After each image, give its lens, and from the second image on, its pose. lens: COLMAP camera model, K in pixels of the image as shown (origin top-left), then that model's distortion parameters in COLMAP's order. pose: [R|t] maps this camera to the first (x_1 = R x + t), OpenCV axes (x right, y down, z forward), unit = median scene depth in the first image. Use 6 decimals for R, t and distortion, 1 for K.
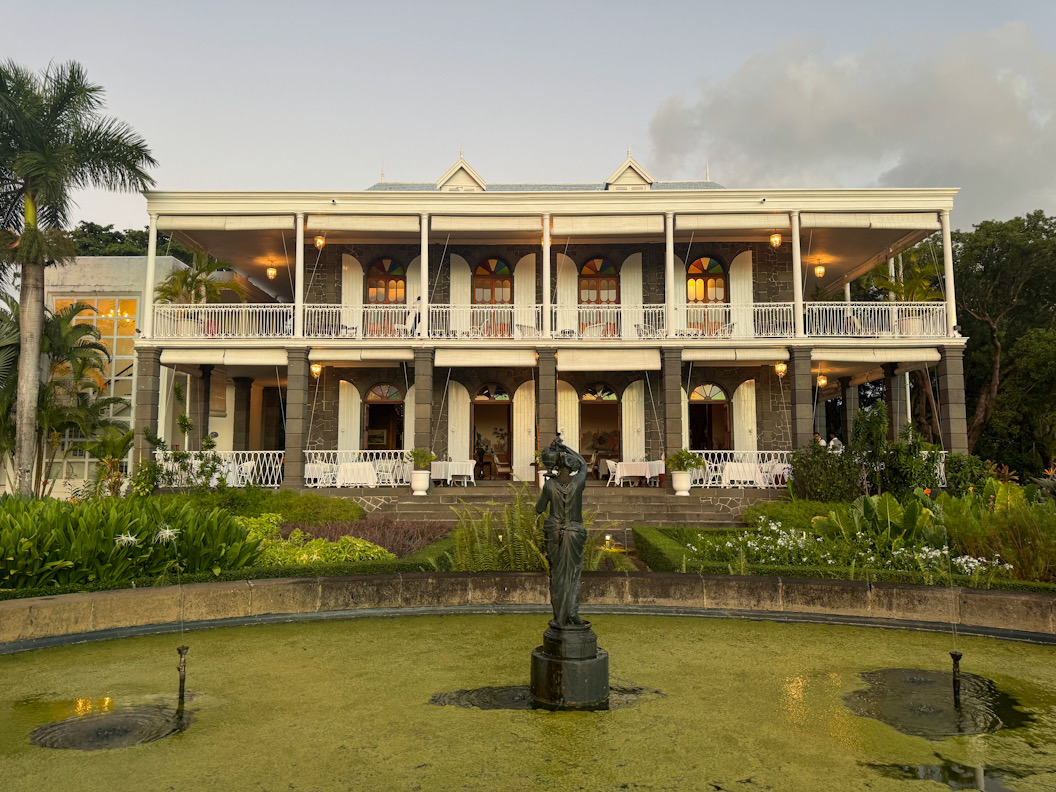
lens RADIAL K [[740.0, 0, 528.0], [0, 740.0, 396.0], [0, 0, 1]] dist [0.097832, -0.127584]
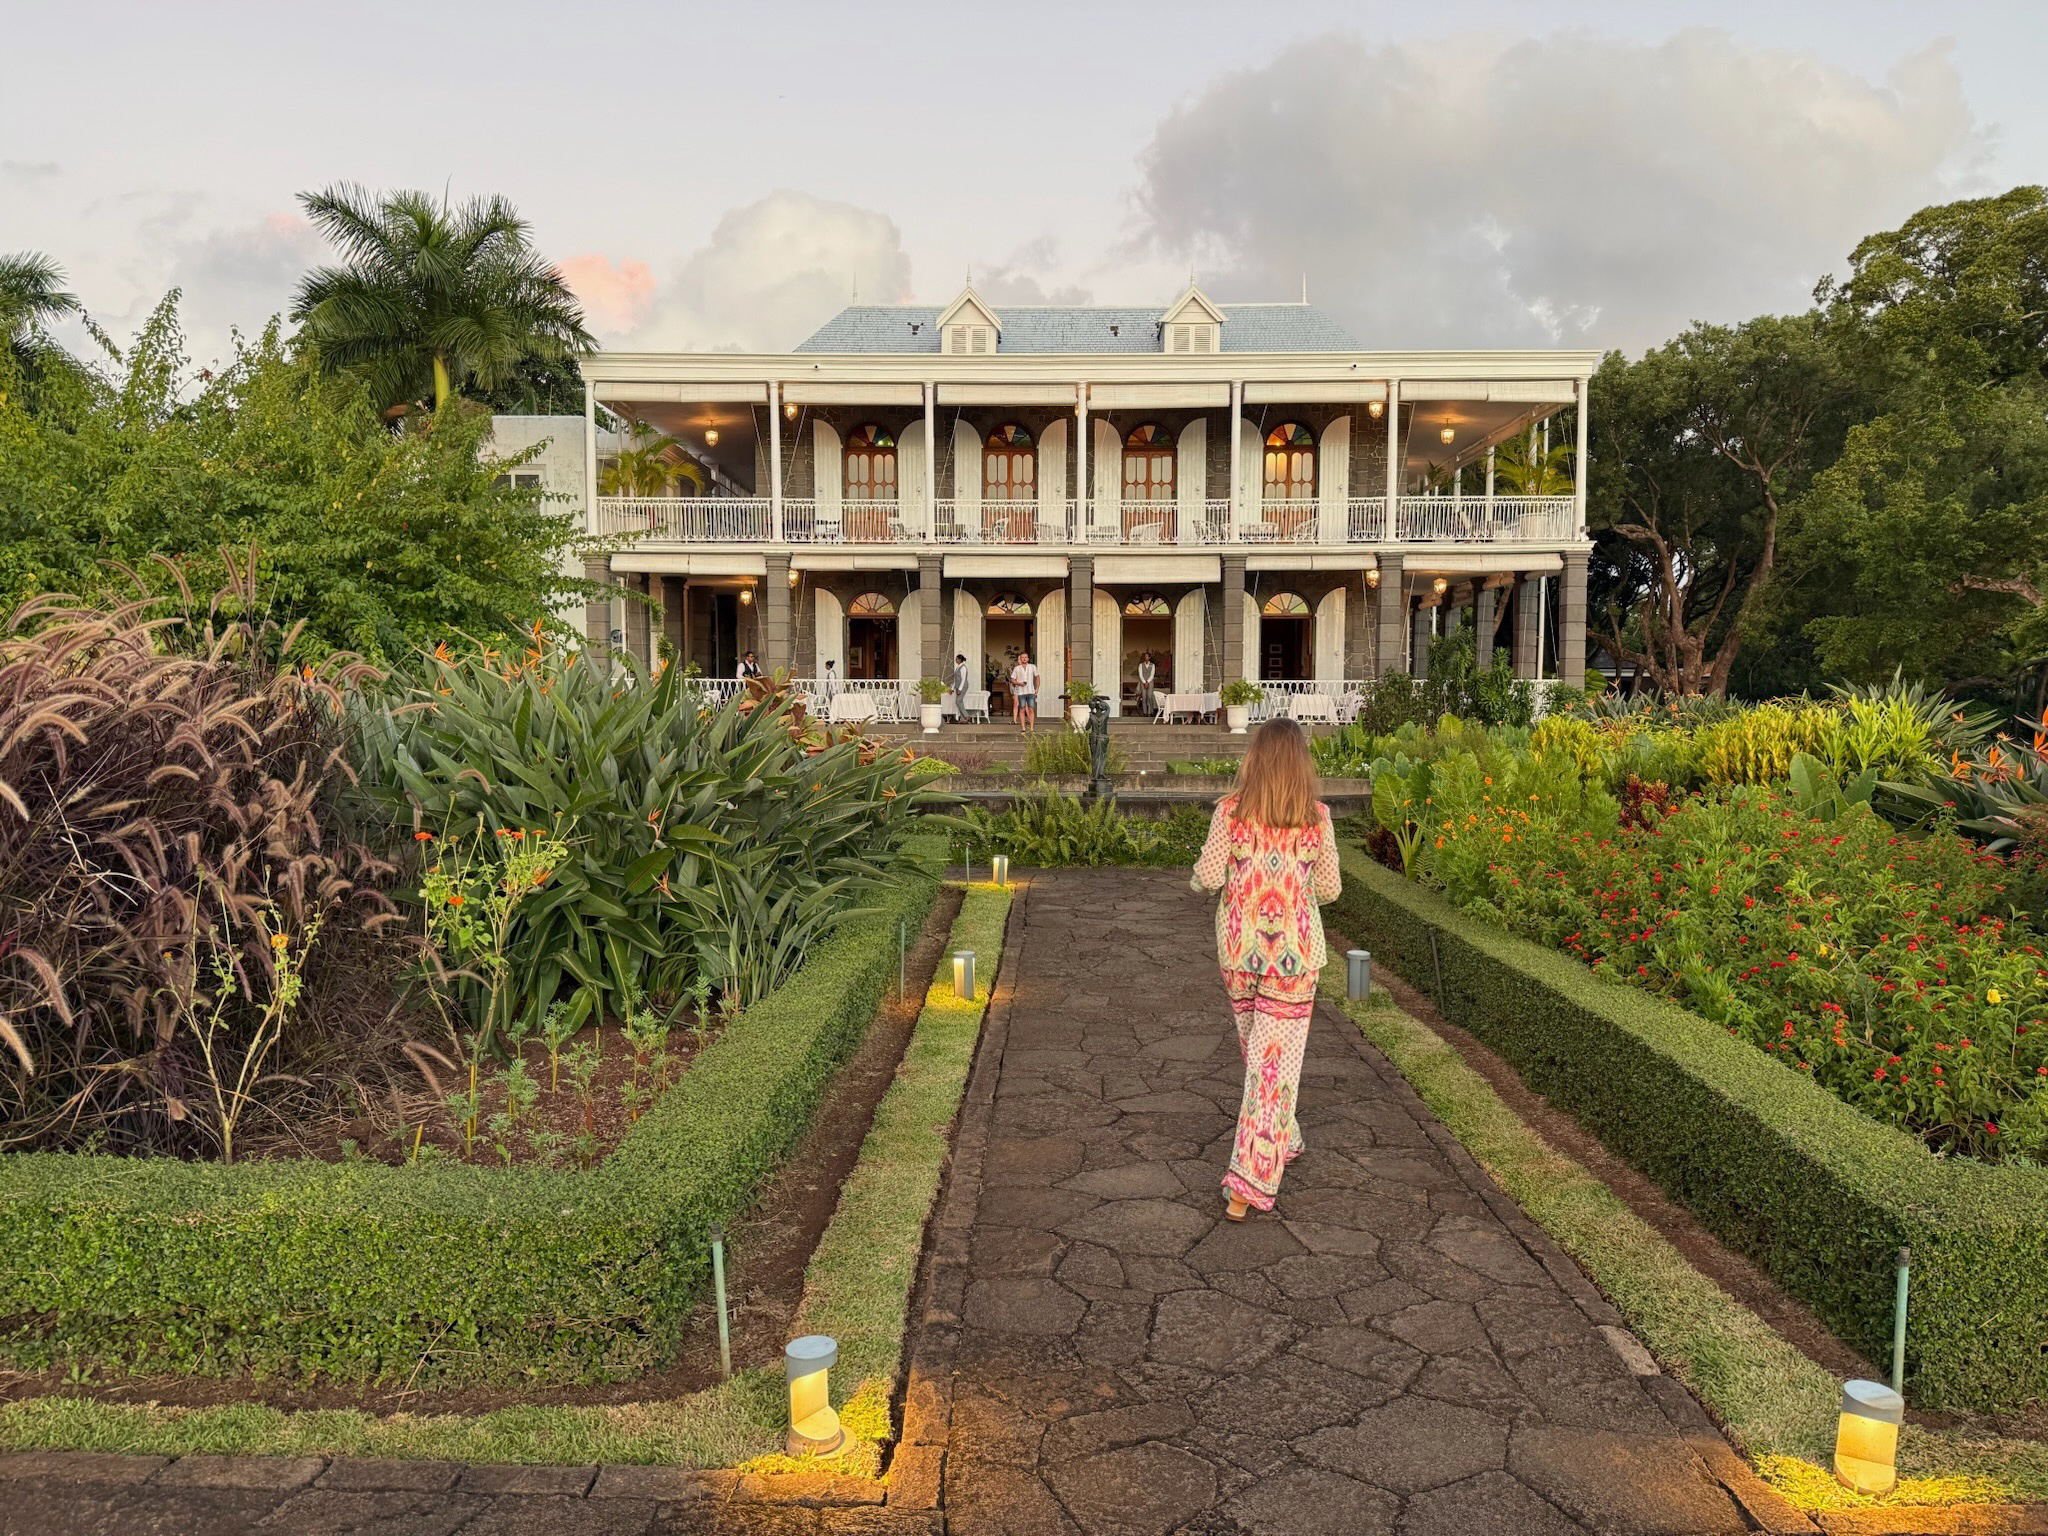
lens RADIAL K [[1412.6, 0, 1024.0], [0, 1412.6, 768.0], [0, 0, 1]] dist [0.127395, -0.001422]
pose [[0.999973, 0.003097, -0.006734, -0.025359], [-0.002064, 0.988928, 0.148383, -0.061889], [0.007119, -0.148365, 0.988907, -0.559808]]
